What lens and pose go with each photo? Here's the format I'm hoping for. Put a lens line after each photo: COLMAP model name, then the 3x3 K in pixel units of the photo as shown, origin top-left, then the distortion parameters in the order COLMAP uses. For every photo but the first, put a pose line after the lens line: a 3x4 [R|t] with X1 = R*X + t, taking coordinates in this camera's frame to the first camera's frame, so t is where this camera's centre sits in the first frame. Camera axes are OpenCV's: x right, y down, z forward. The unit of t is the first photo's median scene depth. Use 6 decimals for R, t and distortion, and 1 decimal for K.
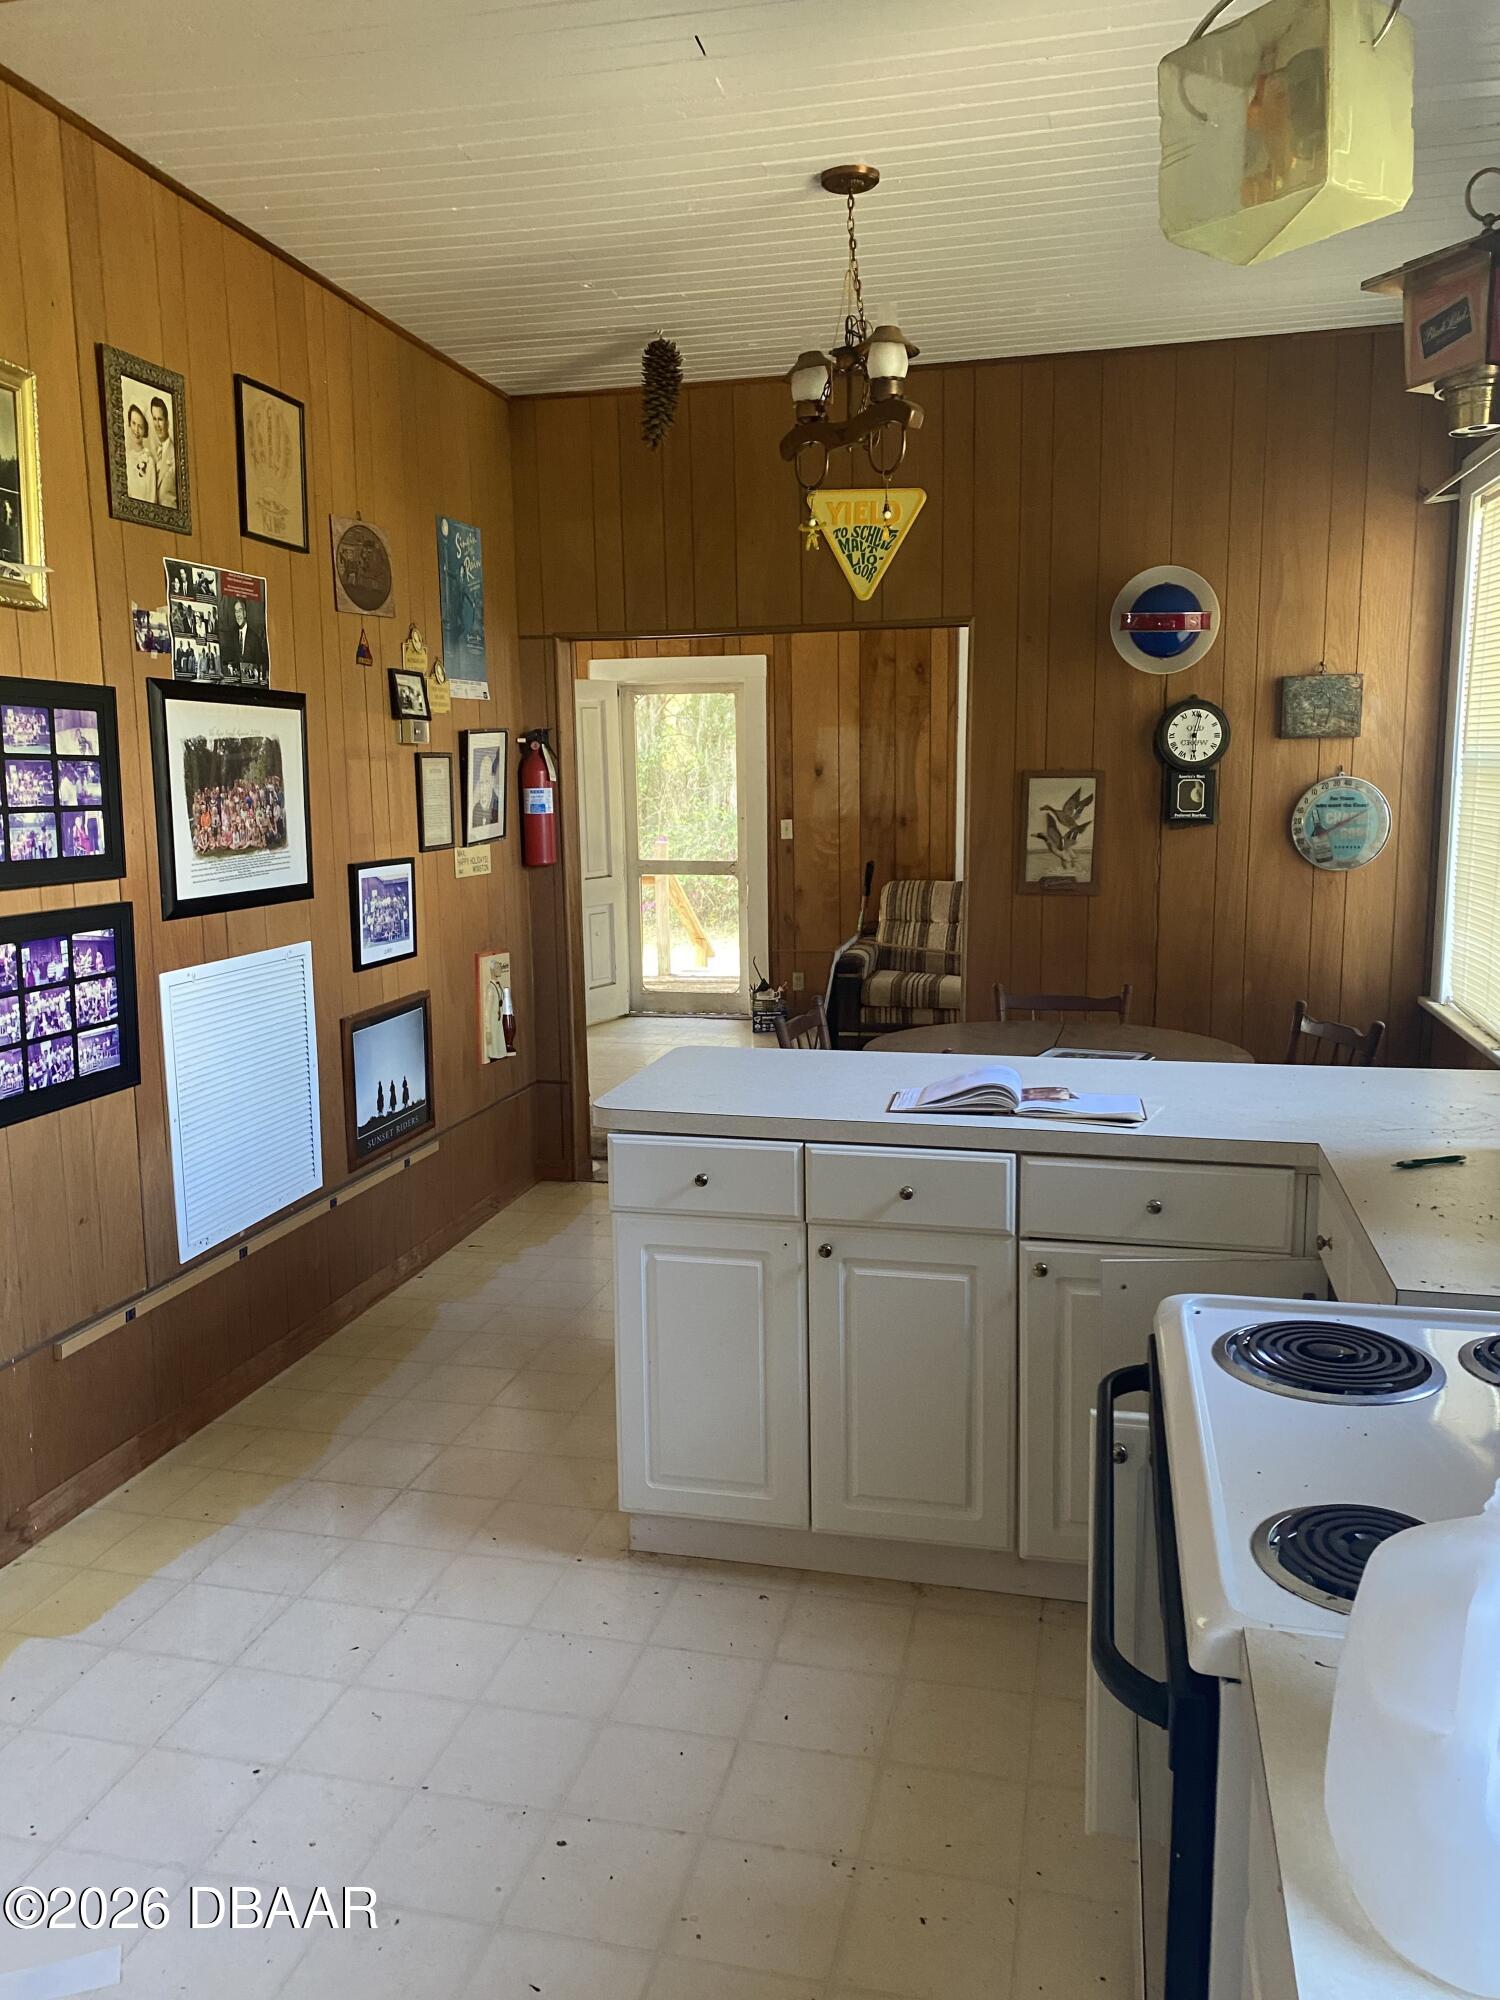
lens RADIAL K [[1519.6, 0, 748.1], [0, 1519.6, 1022.5], [0, 0, 1]] dist [0.134153, -0.251988]
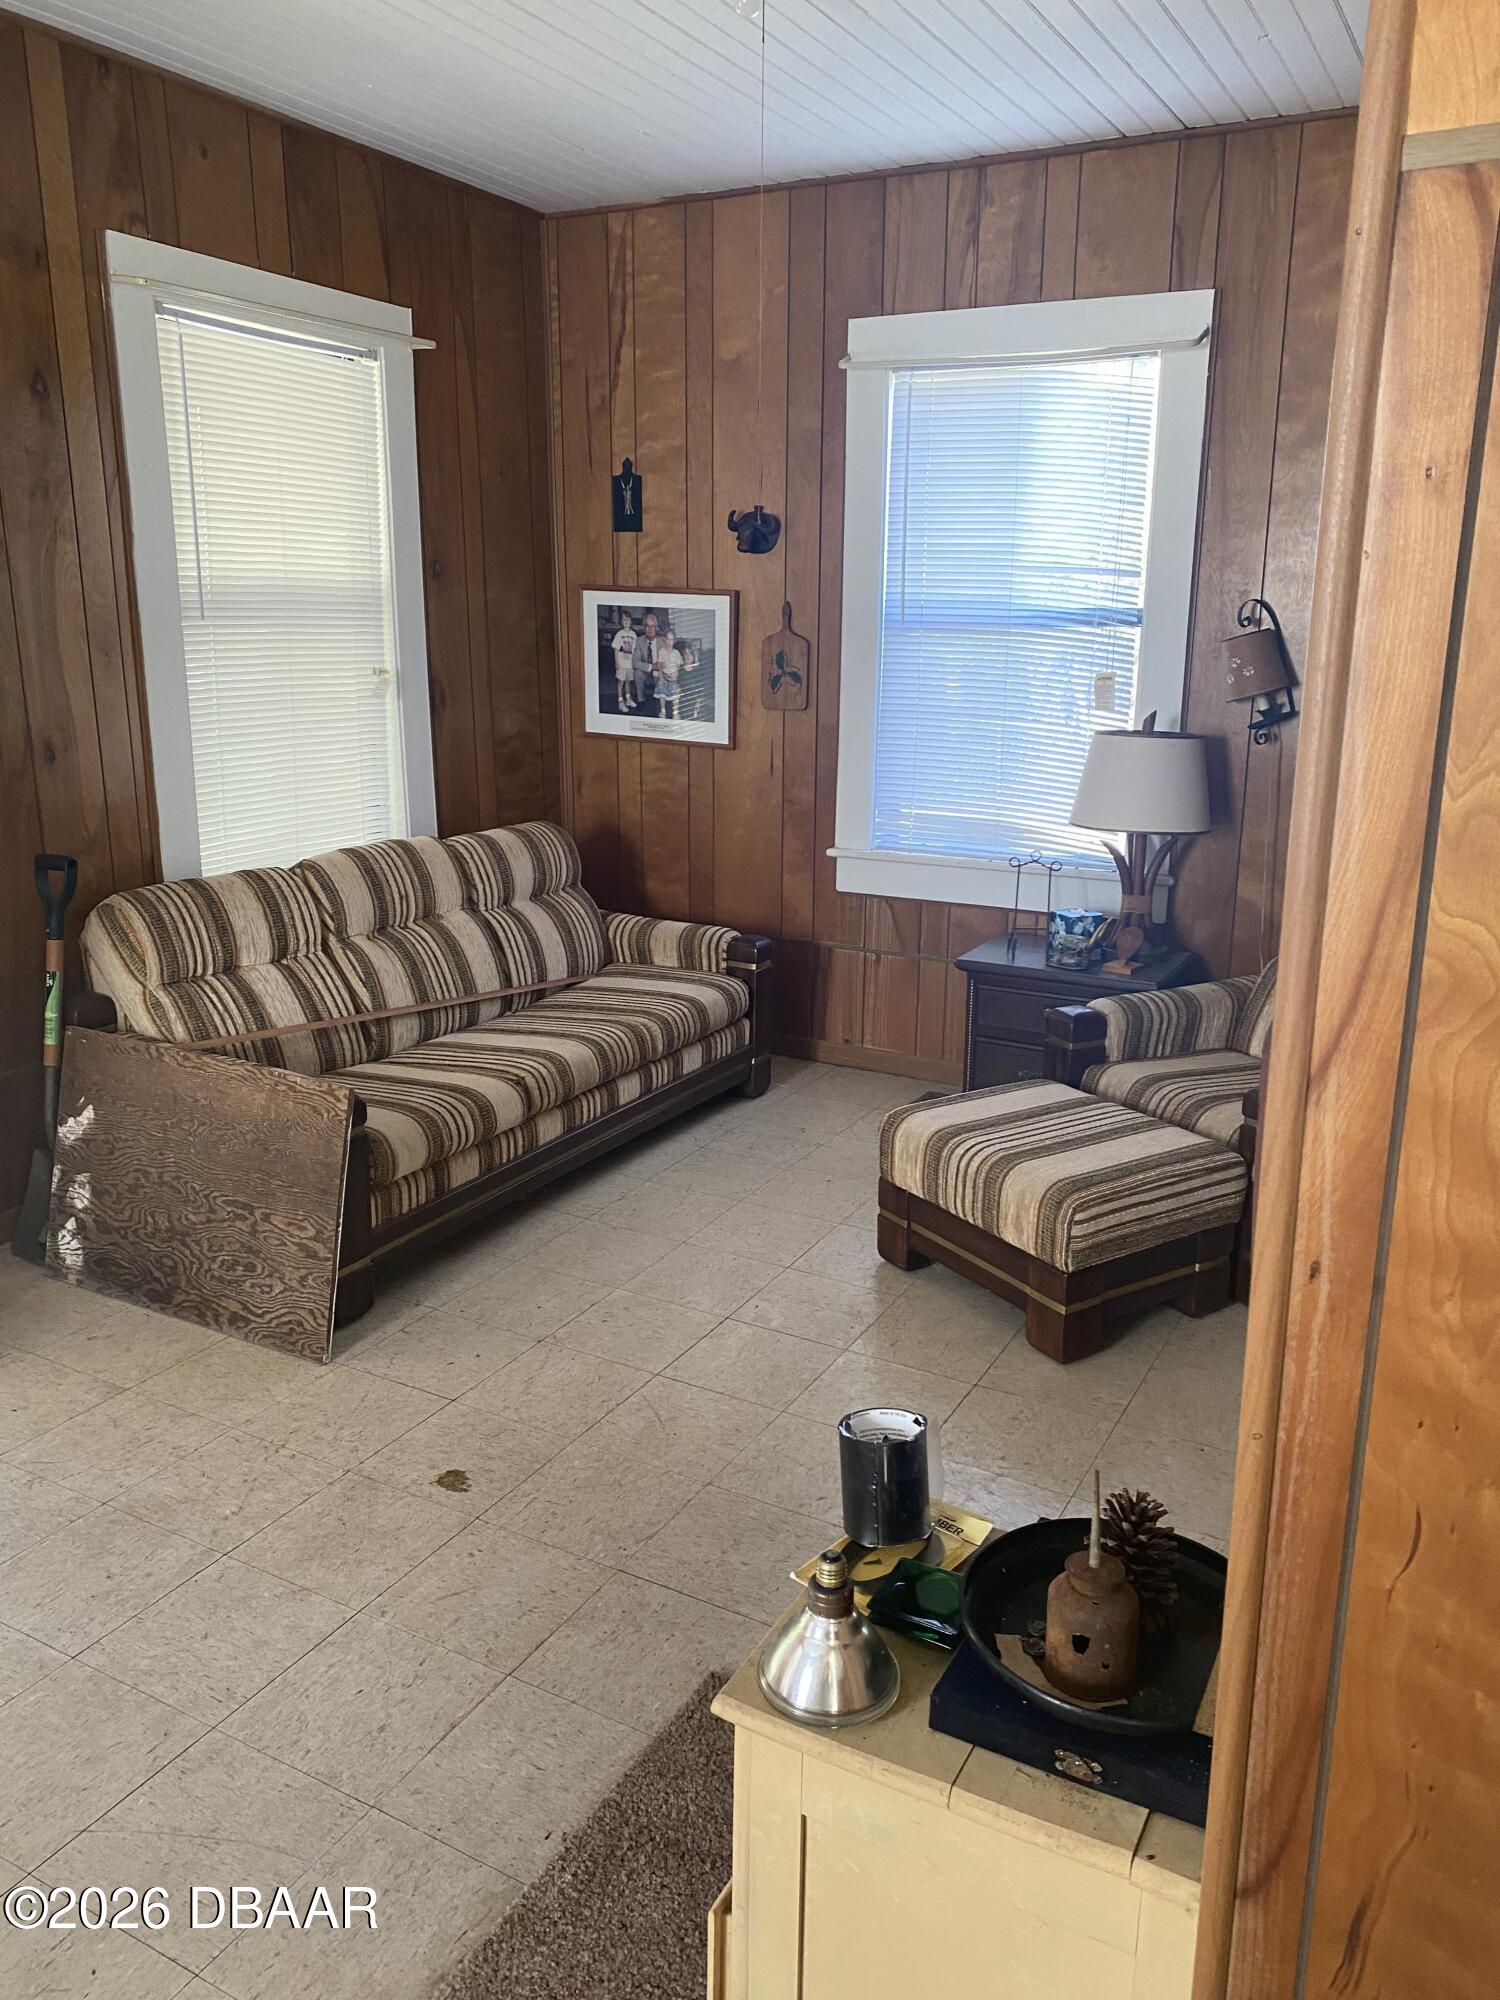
lens RADIAL K [[1505.3, 0, 789.5], [0, 1505.3, 1005.5], [0, 0, 1]] dist [0.013442, 0.000727]
pose [[0.247519, -0.224034, 0.942626, -0.558294], [0.142242, 0.970760, 0.193370, -0.248783], [-0.958385, 0.086218, 0.272149, 1.498272]]
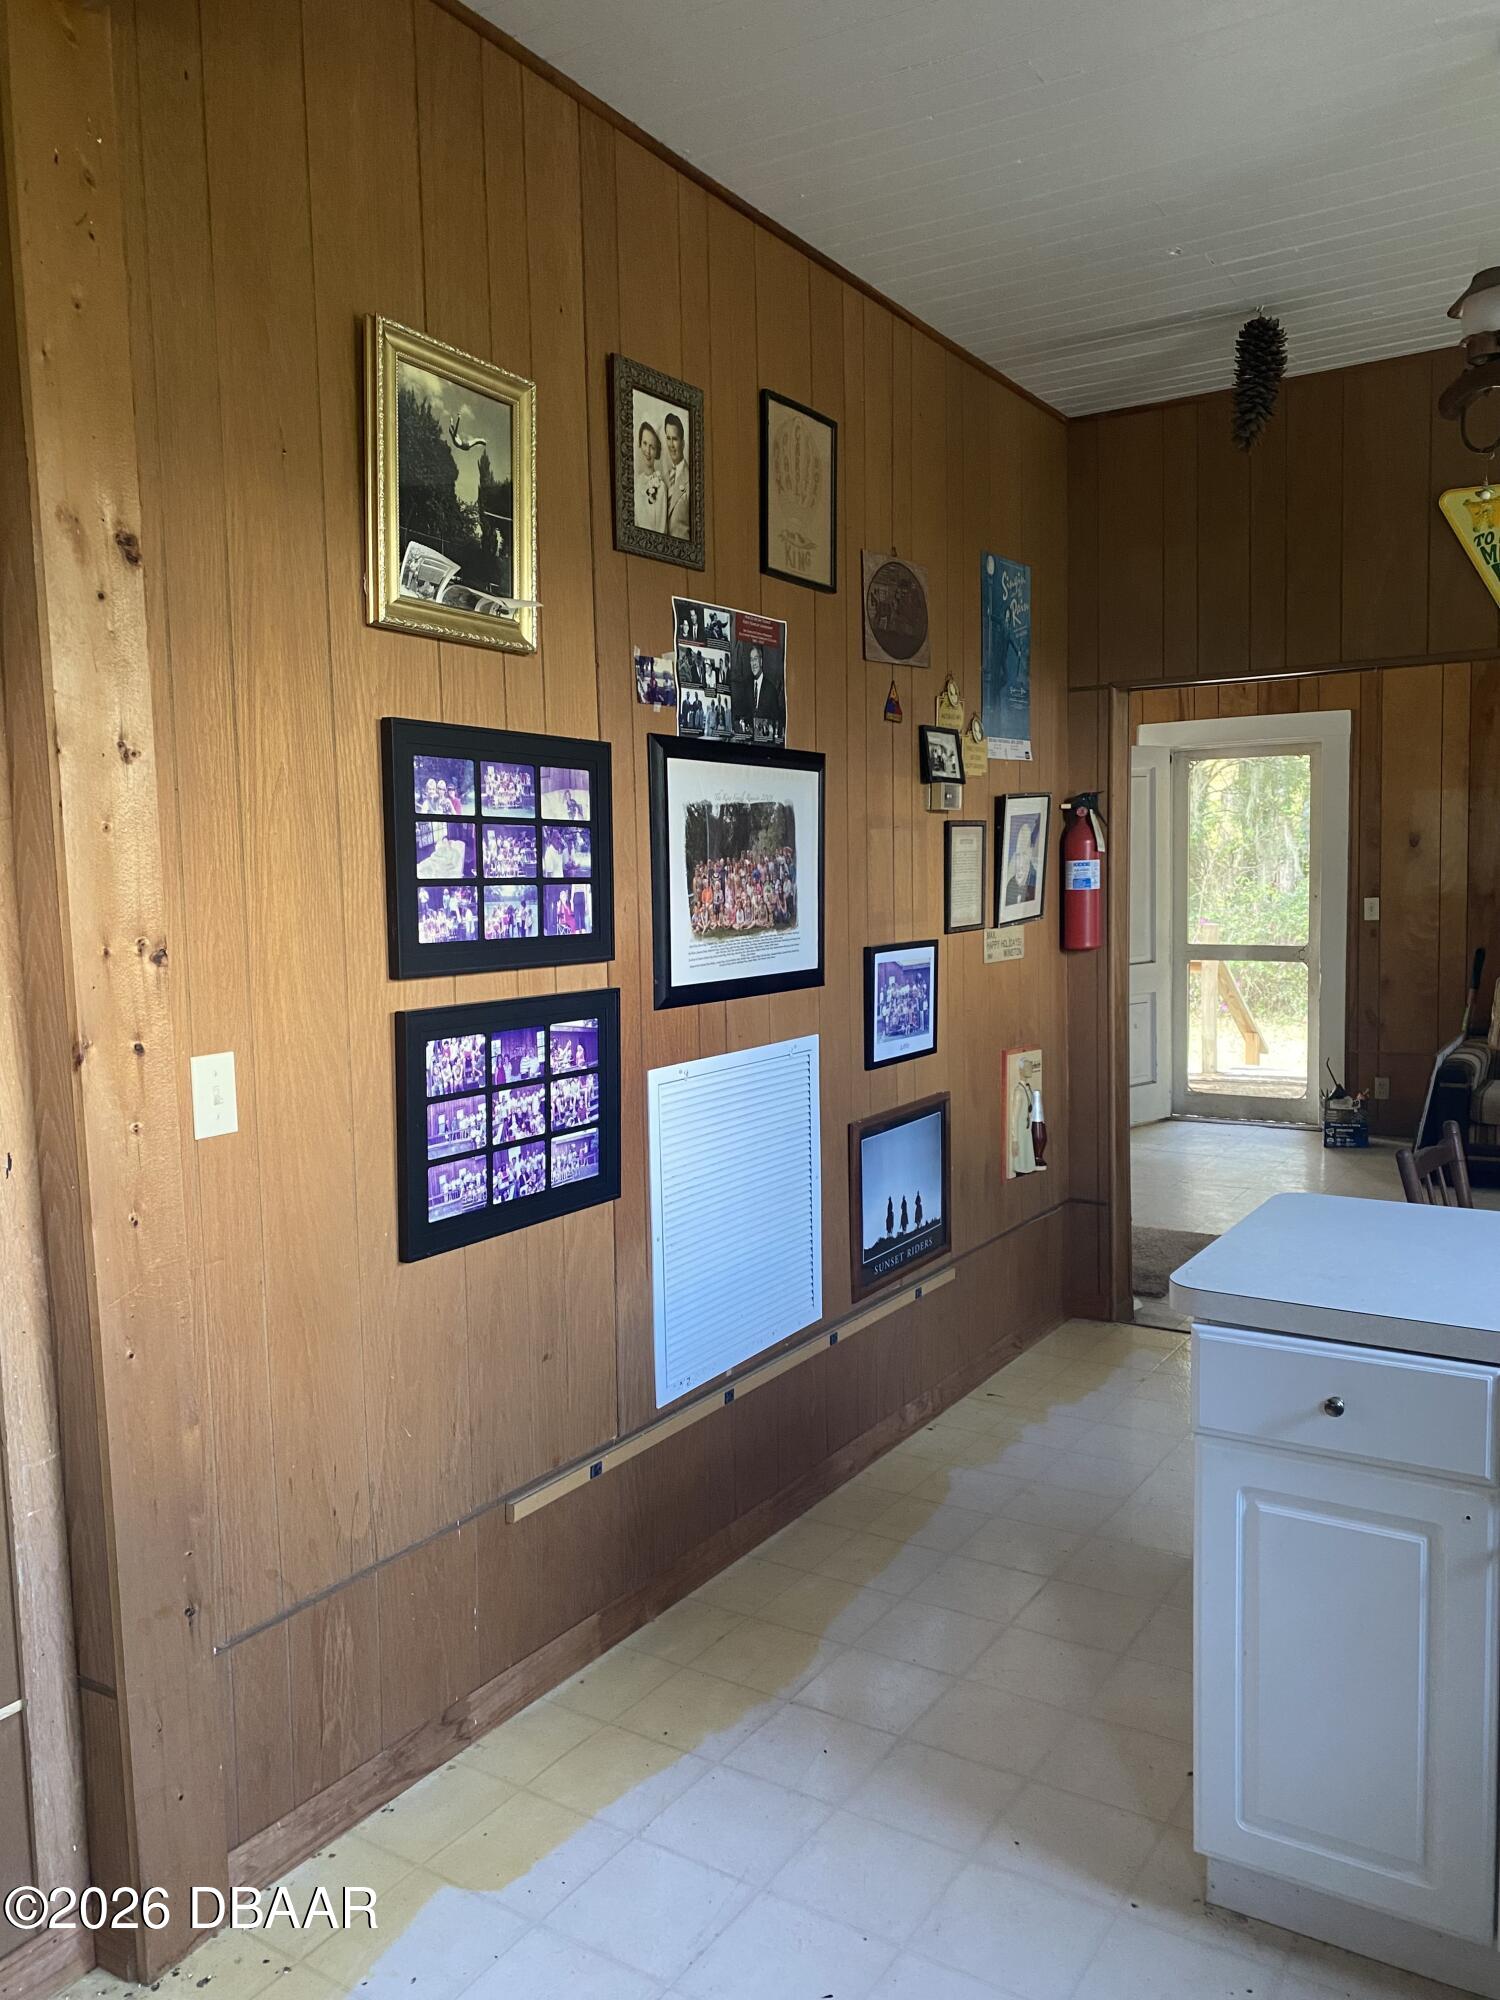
lens RADIAL K [[1490.2, 0, 749.2], [0, 1490.2, 1018.1], [0, 0, 1]] dist [0.106377, -0.149803]
pose [[0.942274, 0.022389, -0.334094, -0.037260], [-0.041935, 0.997797, -0.051405, -0.016203], [0.332207, 0.062448, 0.941137, 0.179824]]
